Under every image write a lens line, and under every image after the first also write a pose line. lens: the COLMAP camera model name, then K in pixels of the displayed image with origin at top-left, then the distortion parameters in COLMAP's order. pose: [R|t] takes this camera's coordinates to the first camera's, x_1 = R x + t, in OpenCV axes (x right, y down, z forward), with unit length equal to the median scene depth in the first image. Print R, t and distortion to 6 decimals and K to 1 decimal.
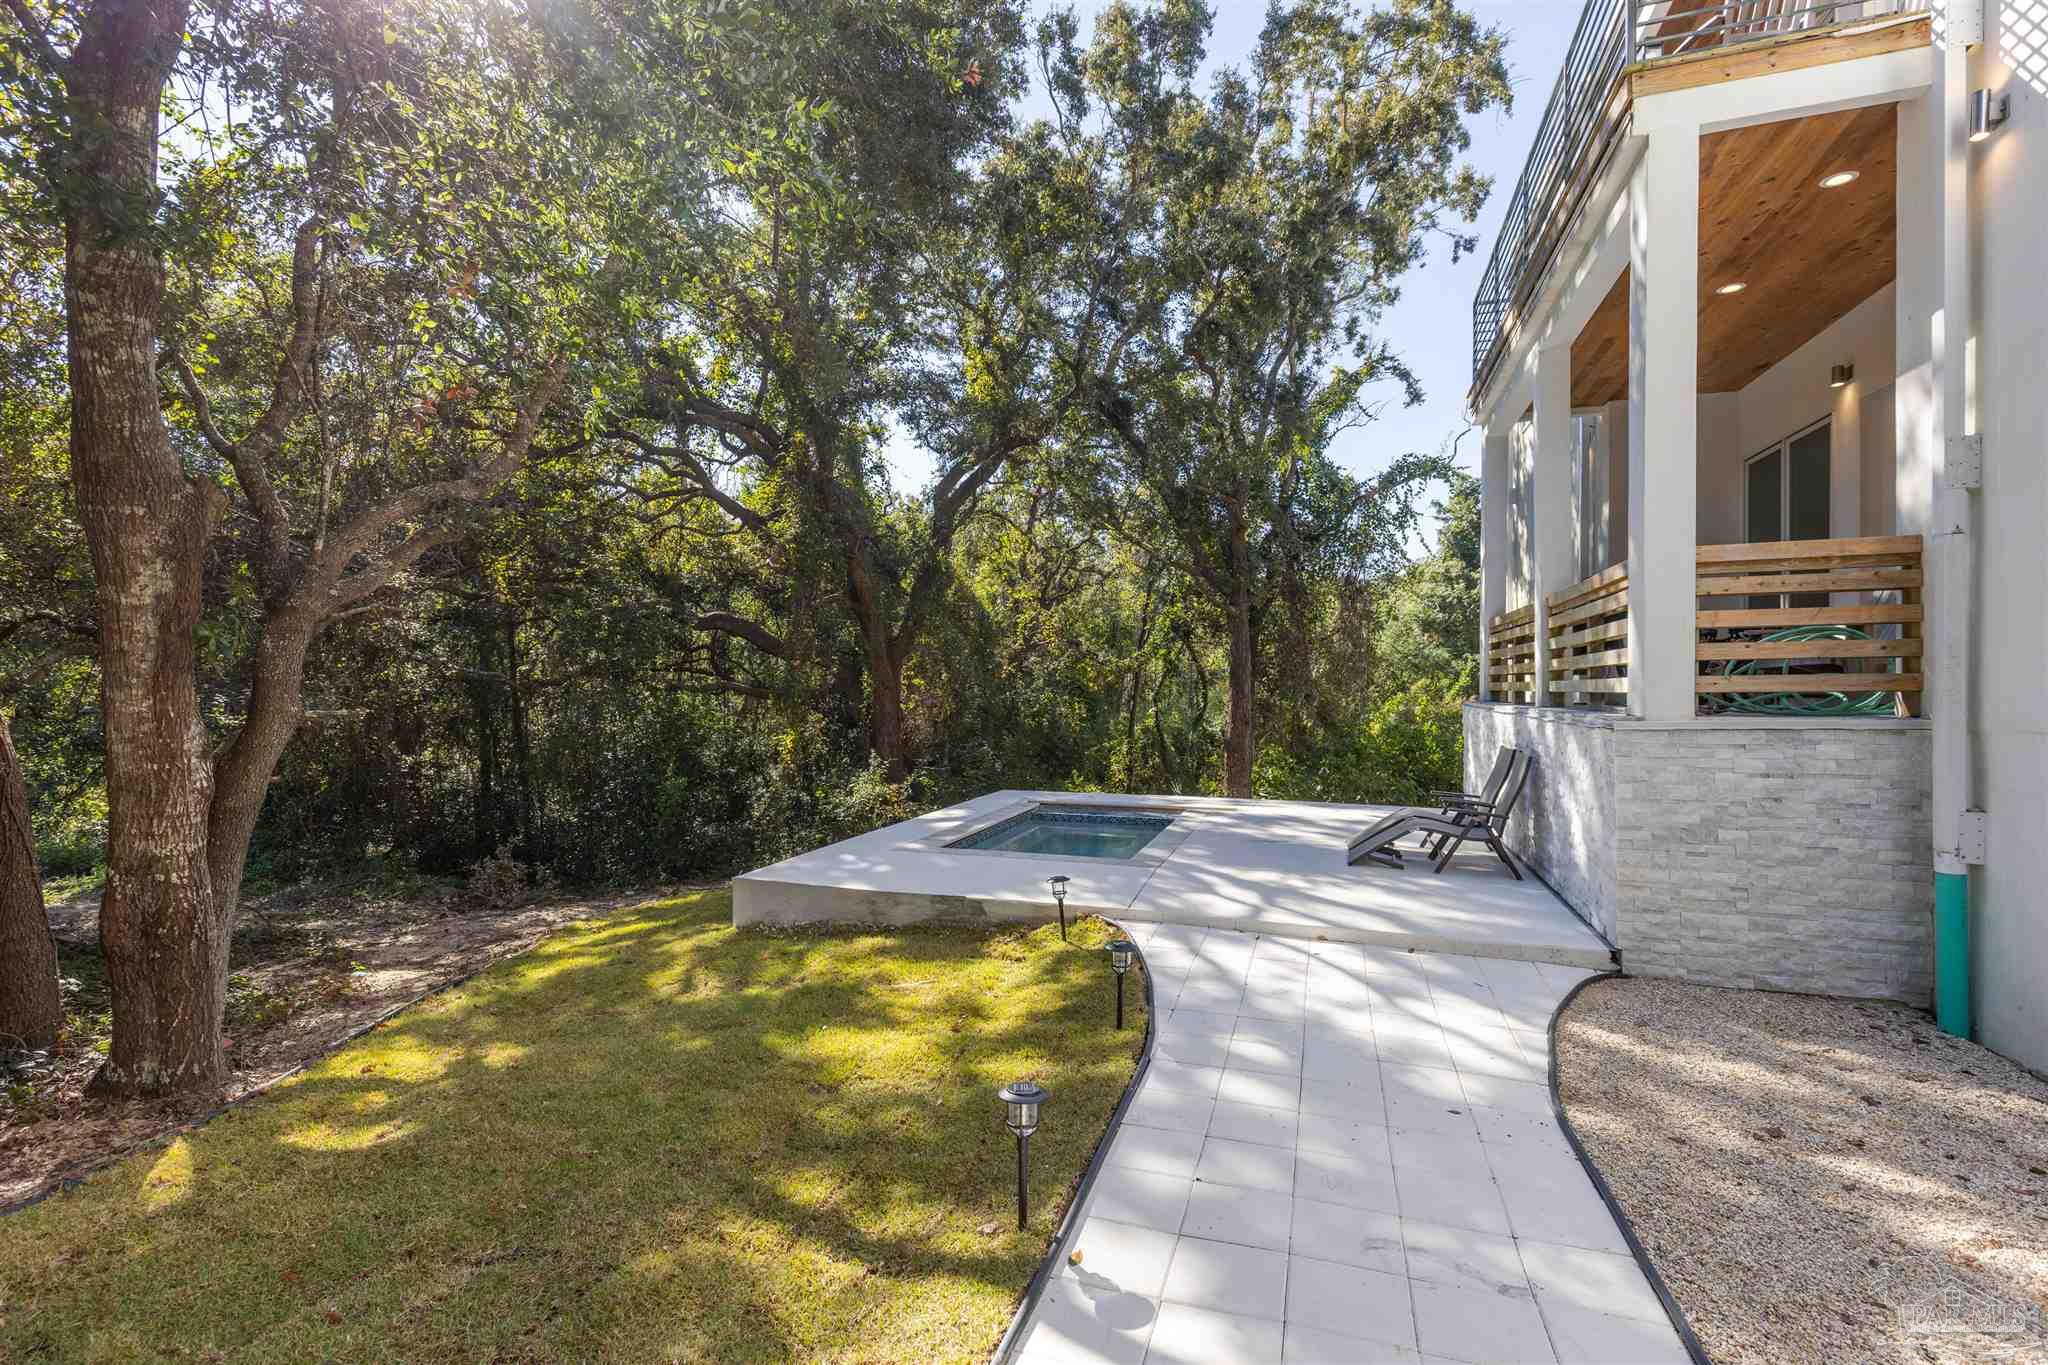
lens RADIAL K [[919.0, 0, 1024.0], [0, 919.0, 682.5], [0, 0, 1]] dist [0.001002, -0.000673]
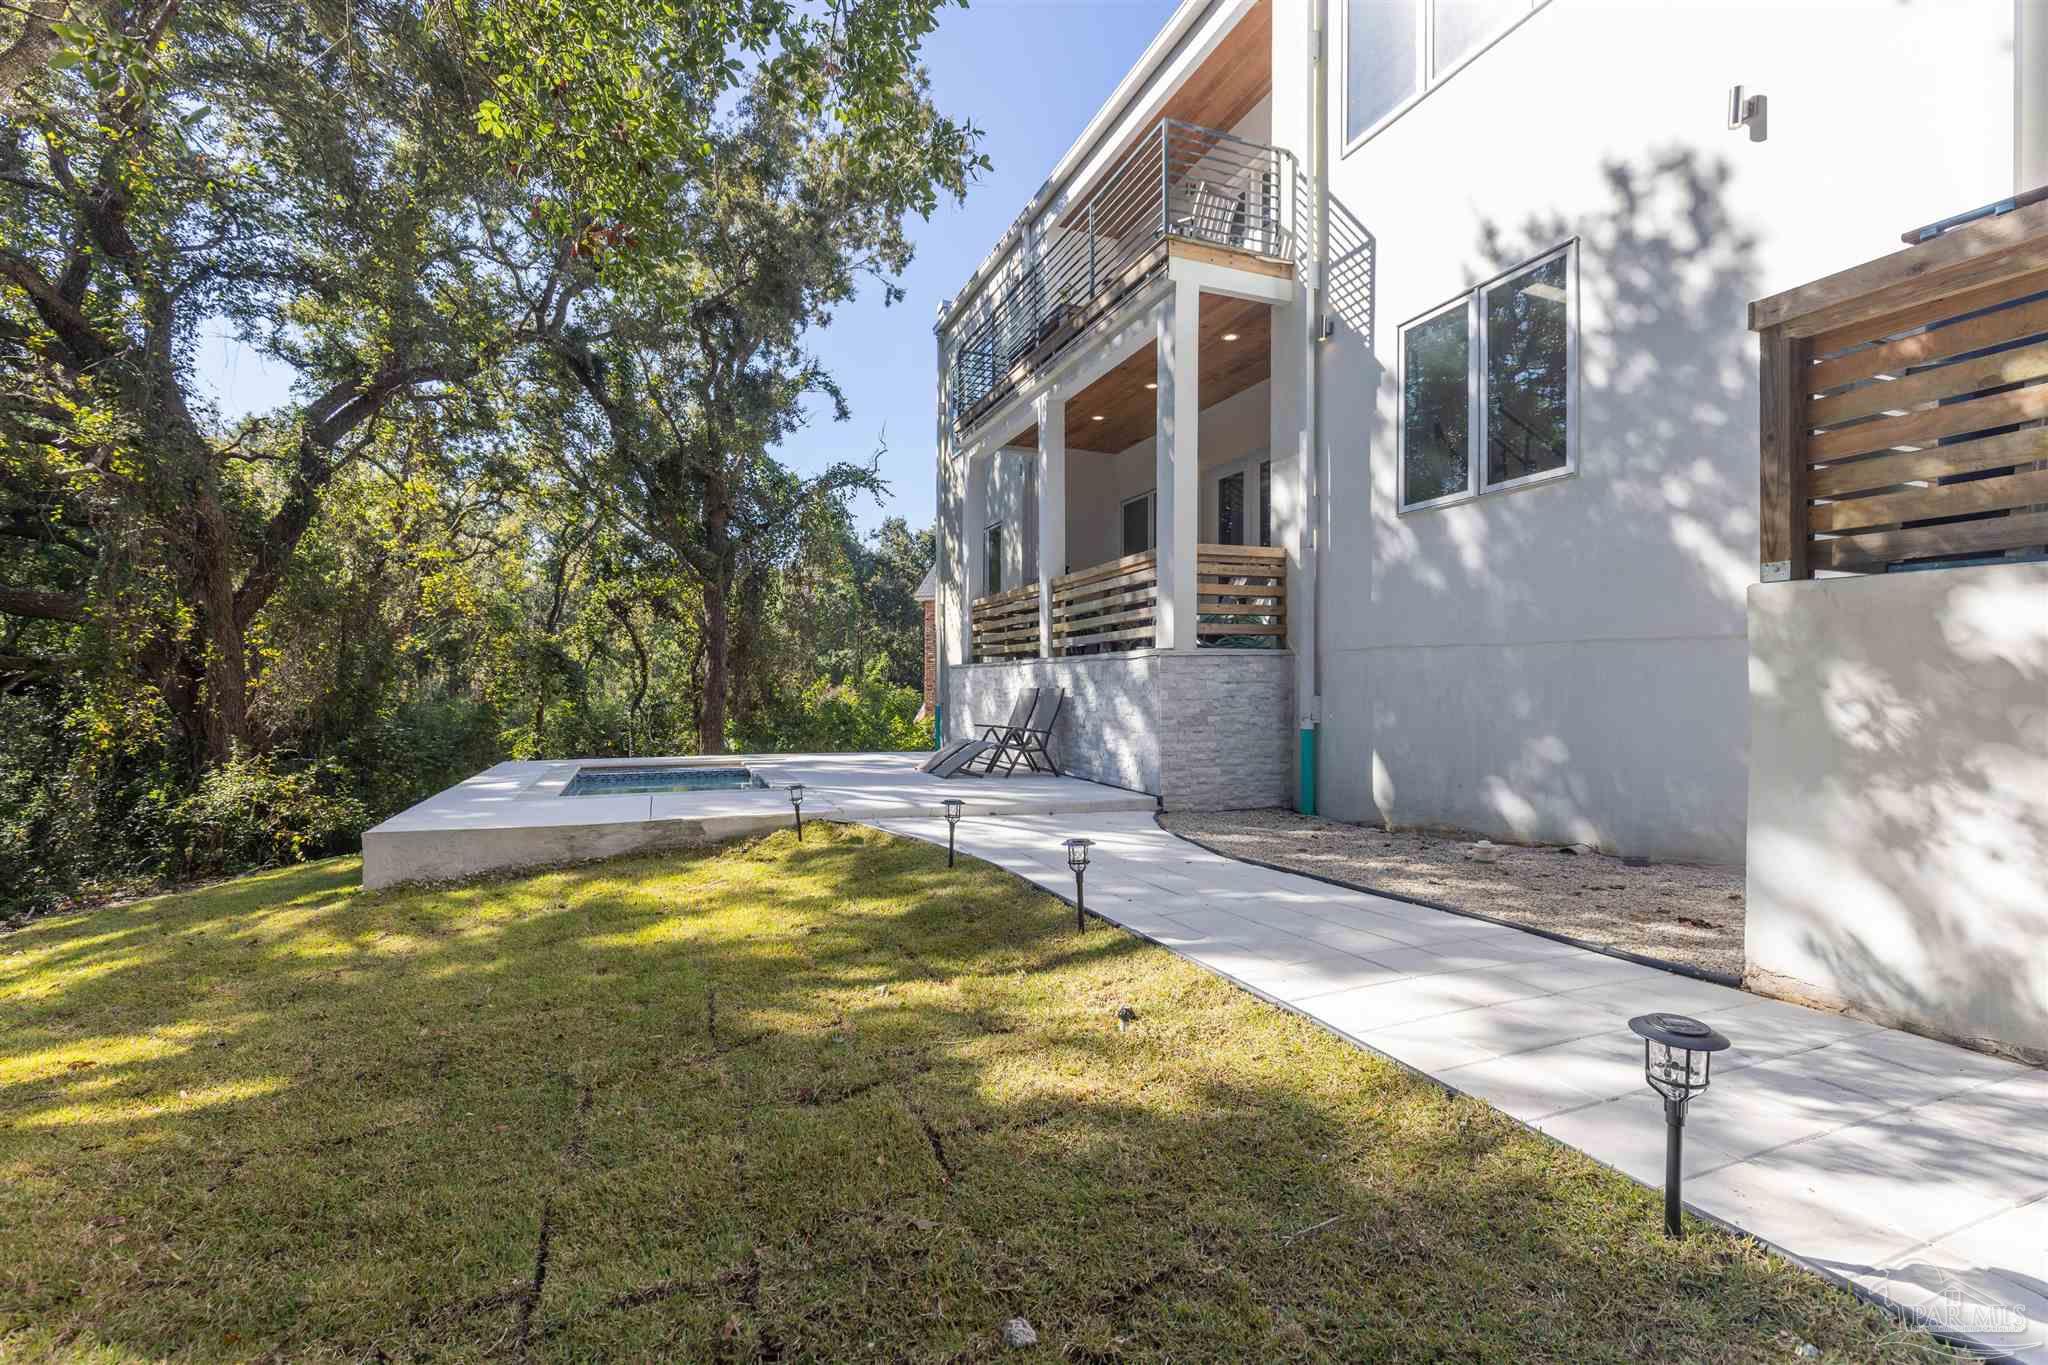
lens RADIAL K [[919.0, 0, 1024.0], [0, 919.0, 682.5], [0, 0, 1]] dist [0.001002, -0.000673]
pose [[0.760347, 0.004459, 0.649502, -0.273214], [-0.002477, 0.999989, -0.003965, 0.051584], [-0.649512, 0.001406, 0.760350, -0.019149]]
